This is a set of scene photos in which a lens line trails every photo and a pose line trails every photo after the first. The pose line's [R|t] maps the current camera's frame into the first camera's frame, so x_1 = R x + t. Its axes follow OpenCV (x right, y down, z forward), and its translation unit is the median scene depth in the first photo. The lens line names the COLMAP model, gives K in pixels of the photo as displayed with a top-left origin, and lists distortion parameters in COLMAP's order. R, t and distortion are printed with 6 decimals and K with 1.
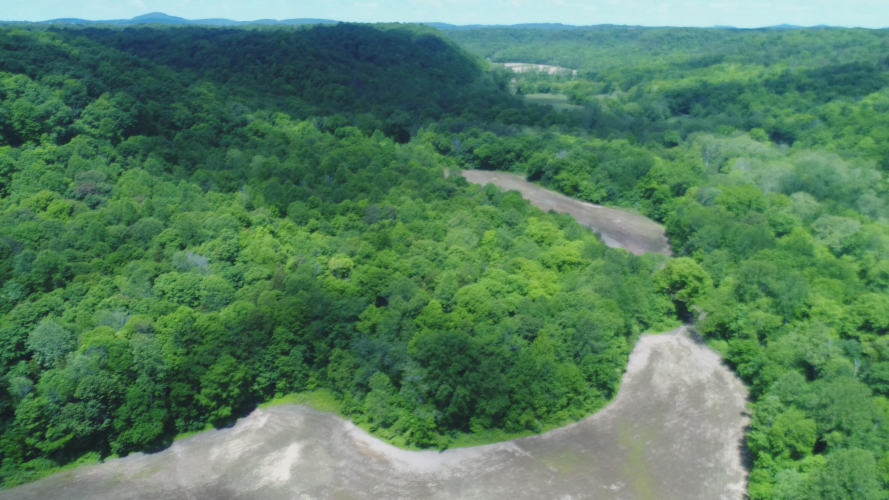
lens RADIAL K [[618.8, 0, 444.1], [0, 618.8, 260.4], [0, 0, 1]] dist [0.001695, -0.000573]
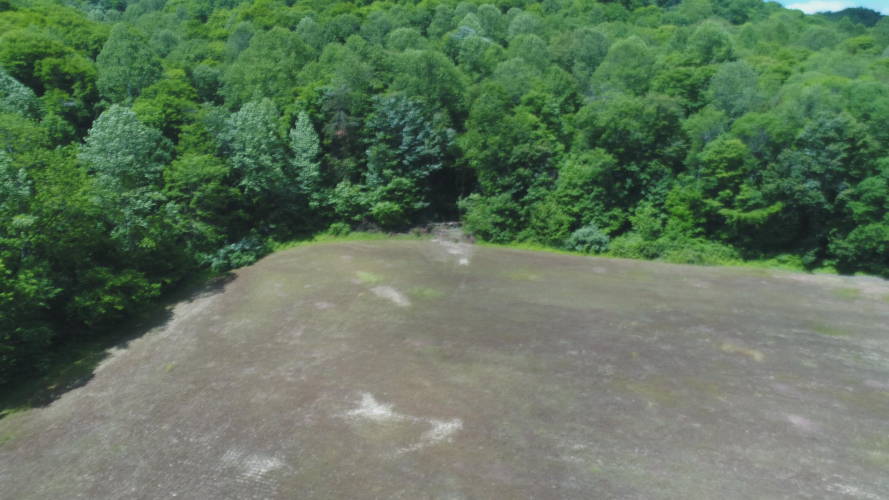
lens RADIAL K [[623.0, 0, 444.5], [0, 623.0, 250.0], [0, 0, 1]] dist [0.001484, -0.002286]
pose [[0.749679, 0.127807, -0.649343, -0.427475], [-0.199425, 0.979195, -0.037511, 0.389662], [0.631039, 0.157616, 0.759570, 0.335689]]
